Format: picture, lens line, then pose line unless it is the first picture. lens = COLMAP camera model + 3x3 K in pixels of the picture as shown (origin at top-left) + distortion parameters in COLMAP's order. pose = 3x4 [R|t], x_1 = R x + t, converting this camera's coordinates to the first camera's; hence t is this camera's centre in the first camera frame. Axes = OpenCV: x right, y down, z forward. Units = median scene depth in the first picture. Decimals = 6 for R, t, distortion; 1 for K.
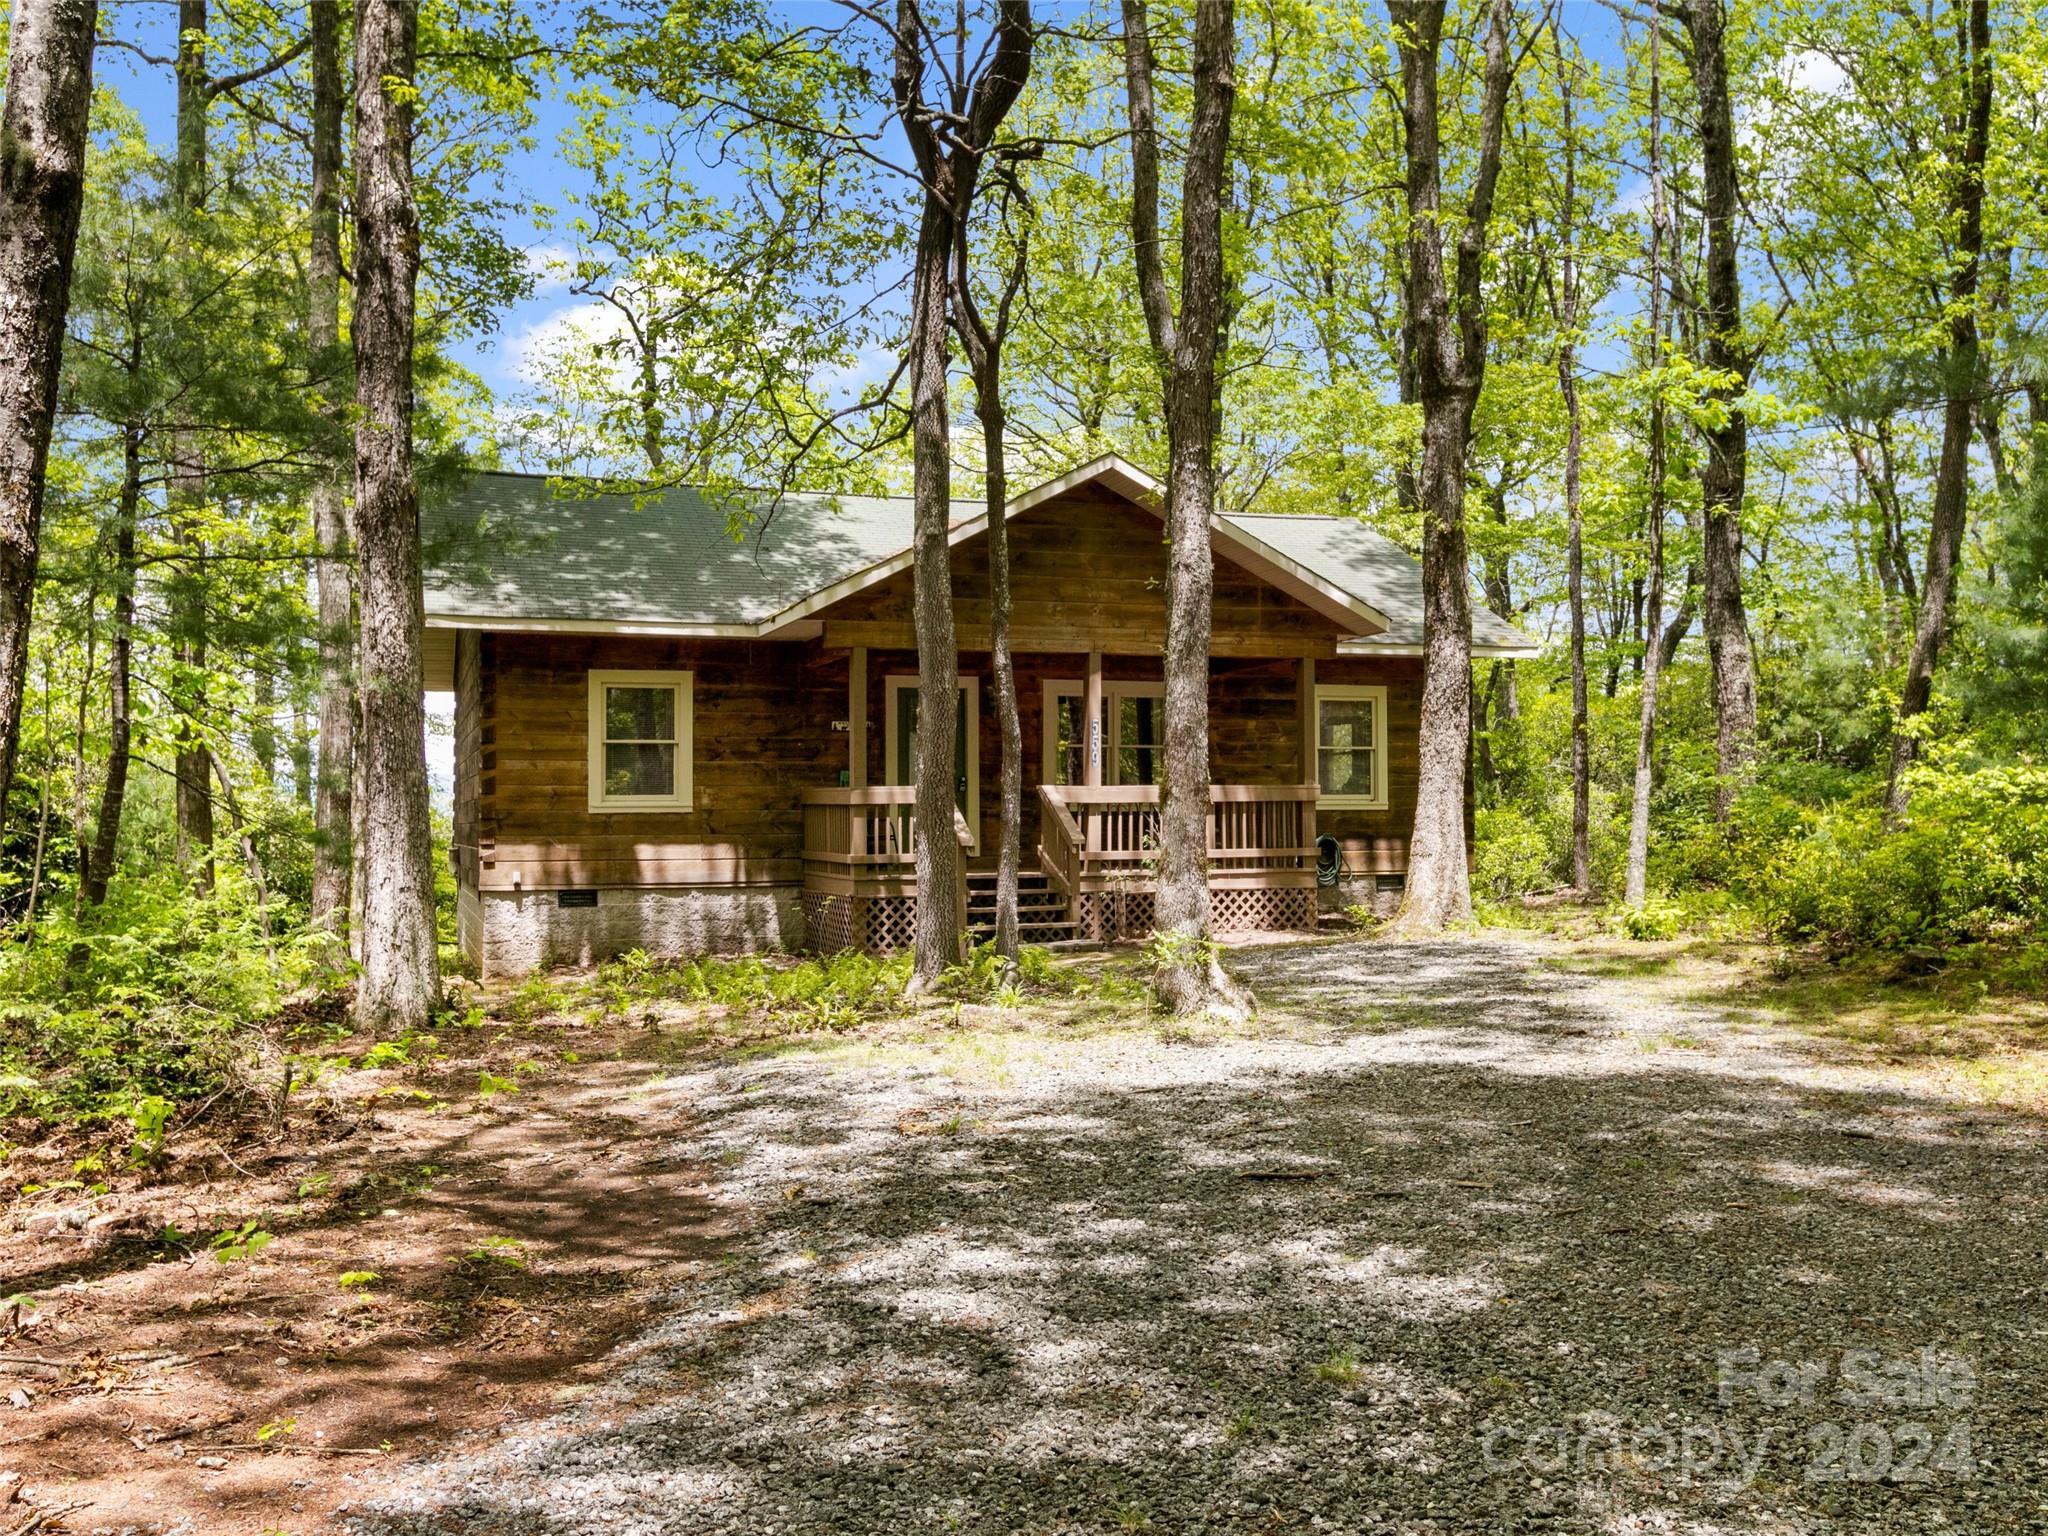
lens RADIAL K [[1632.5, 0, 1027.4], [0, 1632.5, 769.1], [0, 0, 1]] dist [0.011889, 0.006605]
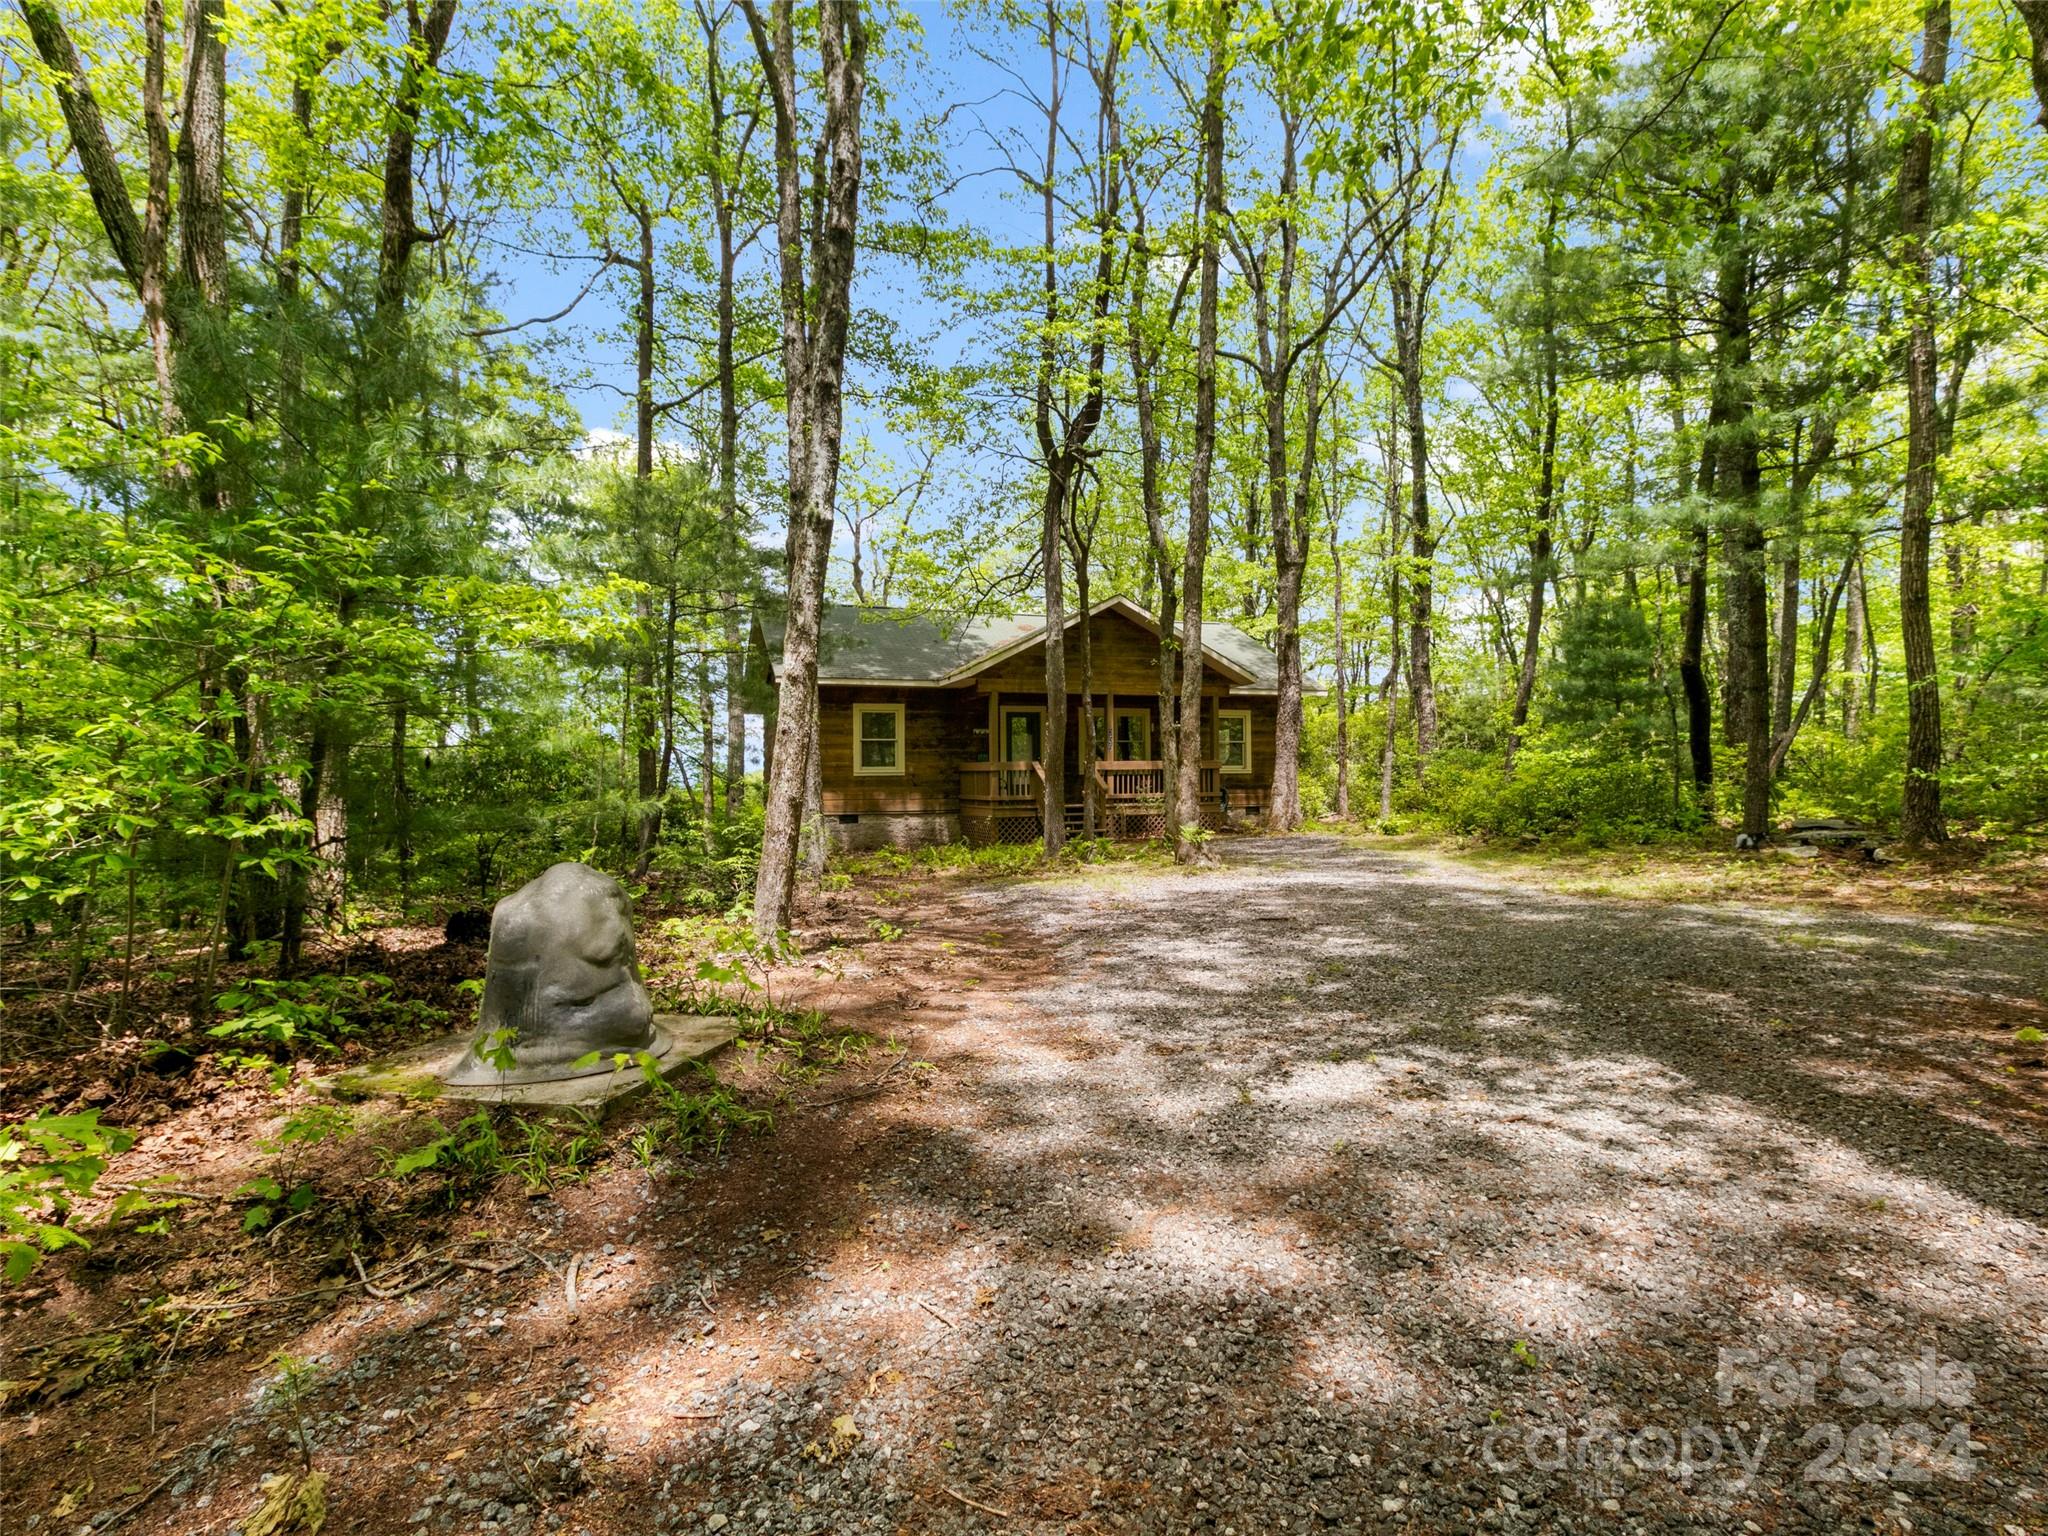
lens RADIAL K [[916.7, 0, 1017.8], [0, 916.7, 763.3], [0, 0, 1]] dist [-0.002238, -0.000078]
pose [[0.999979, -0.003386, 0.005525, -0.076717], [0.003333, 0.999949, 0.009511, 0.001631], [-0.005556, -0.009492, 0.999940, -0.115585]]
